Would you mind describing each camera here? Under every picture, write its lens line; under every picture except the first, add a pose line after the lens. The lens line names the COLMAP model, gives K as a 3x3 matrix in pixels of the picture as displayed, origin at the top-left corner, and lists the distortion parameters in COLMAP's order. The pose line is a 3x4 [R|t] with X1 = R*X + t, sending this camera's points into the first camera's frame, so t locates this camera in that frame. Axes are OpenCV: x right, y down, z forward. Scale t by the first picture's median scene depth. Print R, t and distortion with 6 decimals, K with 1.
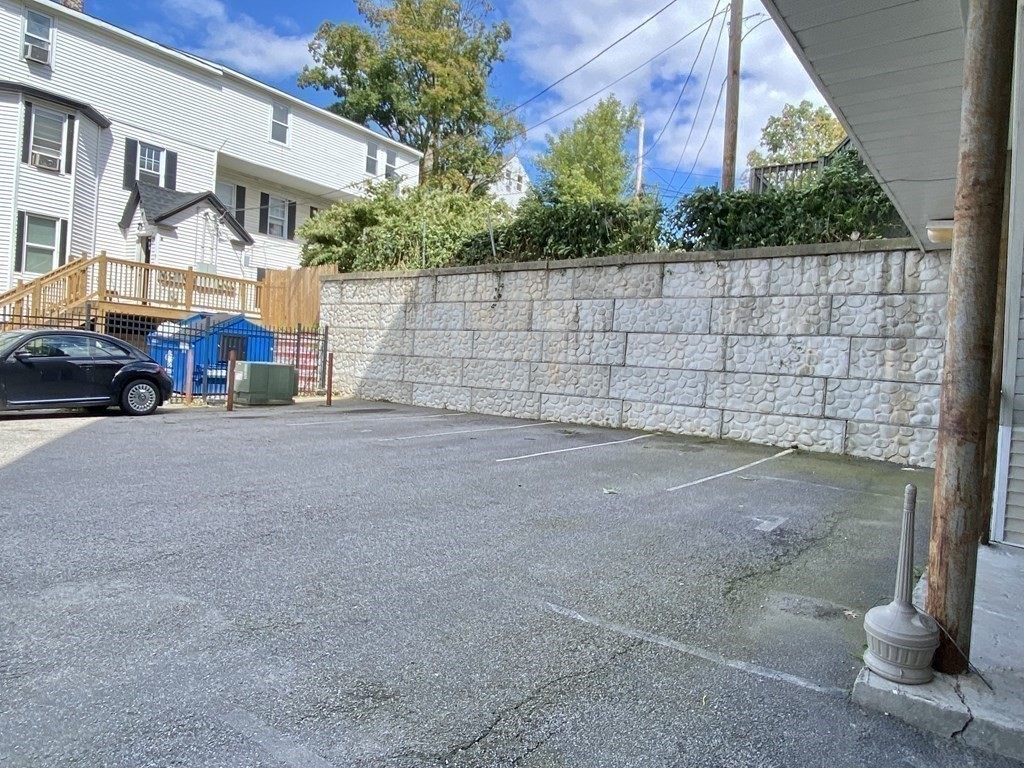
lens RADIAL K [[659.6, 0, 512.0], [0, 659.6, 384.0], [0, 0, 1]] dist [0.077766, -0.076093]
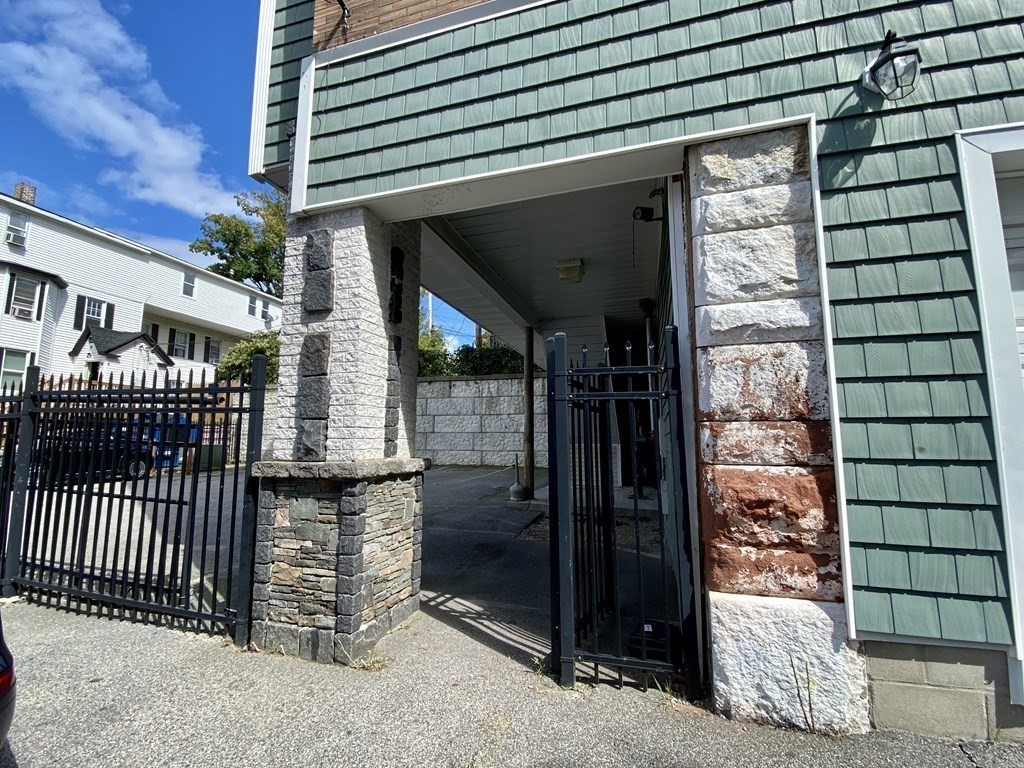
lens RADIAL K [[470.7, 0, 512.0], [0, 470.7, 384.0], [0, 0, 1]] dist [-0.000339, -0.000299]
pose [[0.935441, -0.015226, 0.353154, -0.063736], [0.064976, 0.989455, -0.129448, 0.015798], [-0.347459, 0.144037, 0.926566, -0.242781]]
